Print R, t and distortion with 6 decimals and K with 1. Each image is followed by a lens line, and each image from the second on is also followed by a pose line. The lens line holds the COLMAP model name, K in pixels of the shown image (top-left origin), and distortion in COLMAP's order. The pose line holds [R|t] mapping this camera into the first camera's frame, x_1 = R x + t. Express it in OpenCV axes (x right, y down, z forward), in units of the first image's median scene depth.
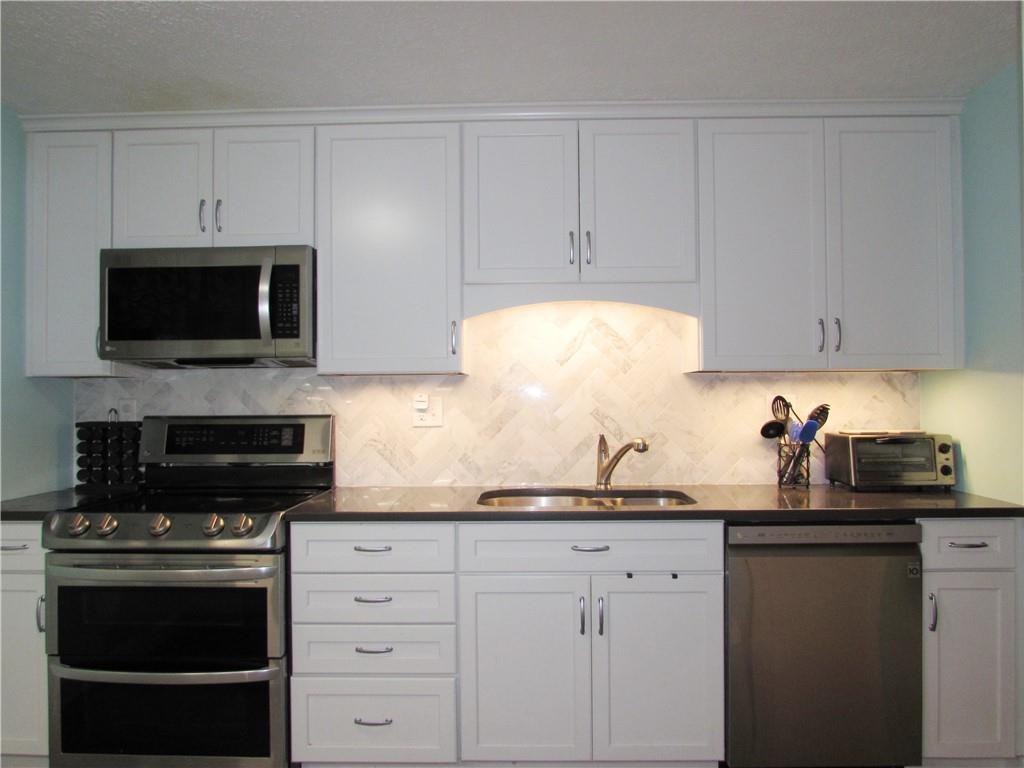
lens RADIAL K [[708.7, 0, 512.0], [0, 708.7, 384.0], [0, 0, 1]] dist [-0.025307, 0.002011]
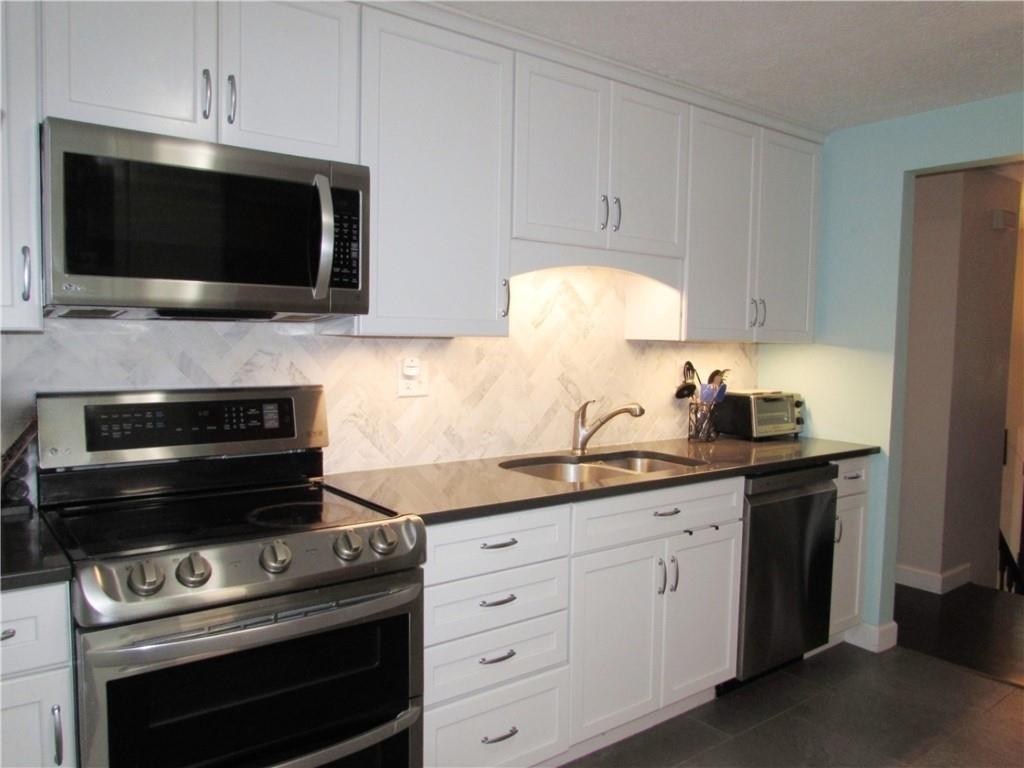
lens RADIAL K [[766.6, 0, 512.0], [0, 766.6, 384.0], [0, 0, 1]] dist [-0.004634, -0.000643]
pose [[0.776064, -0.017605, 0.630408, -0.621743], [-0.035243, 0.996838, 0.071224, -0.024682], [-0.629669, -0.077492, 0.772989, 0.221494]]
